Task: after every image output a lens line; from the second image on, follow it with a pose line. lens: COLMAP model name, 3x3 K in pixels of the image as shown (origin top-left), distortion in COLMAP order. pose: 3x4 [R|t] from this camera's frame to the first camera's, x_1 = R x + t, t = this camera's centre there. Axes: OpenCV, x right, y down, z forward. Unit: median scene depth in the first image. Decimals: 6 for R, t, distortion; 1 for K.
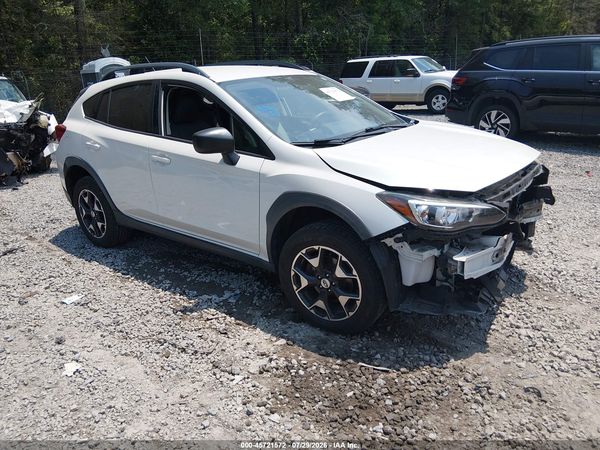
lens RADIAL K [[448.9, 0, 301.0], [0, 448.9, 218.2], [0, 0, 1]] dist [0.118405, -0.178794]
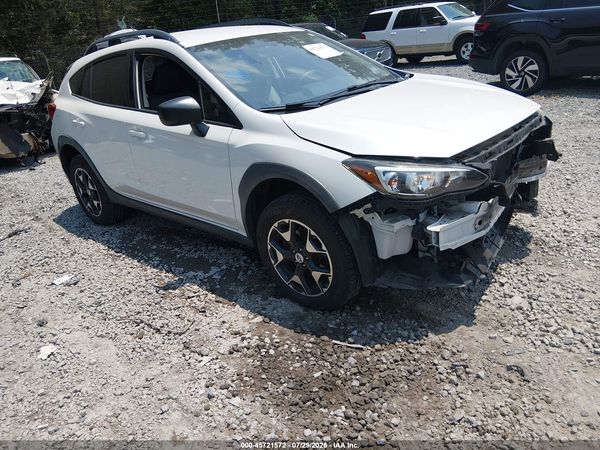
lens RADIAL K [[448.9, 0, 301.0], [0, 448.9, 218.2], [0, 0, 1]] dist [0.118405, -0.178794]
pose [[0.995631, -0.042369, -0.083205, 0.134239], [0.048857, 0.995790, 0.077555, -0.012146], [0.079569, -0.081281, 0.993510, 0.064205]]
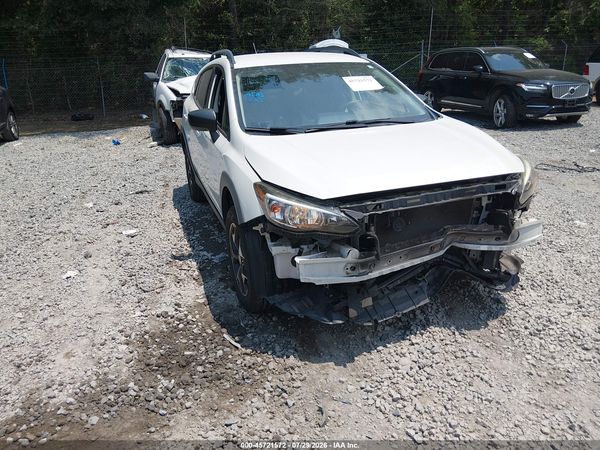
lens RADIAL K [[447.4, 0, 306.9], [0, 447.4, 223.6], [0, 0, 1]] dist [0.109311, -0.171247]
pose [[0.854859, 0.194614, -0.480979, 0.680387], [-0.169255, 0.980880, 0.096063, -0.071030], [0.490478, -0.000712, 0.871453, 0.131619]]
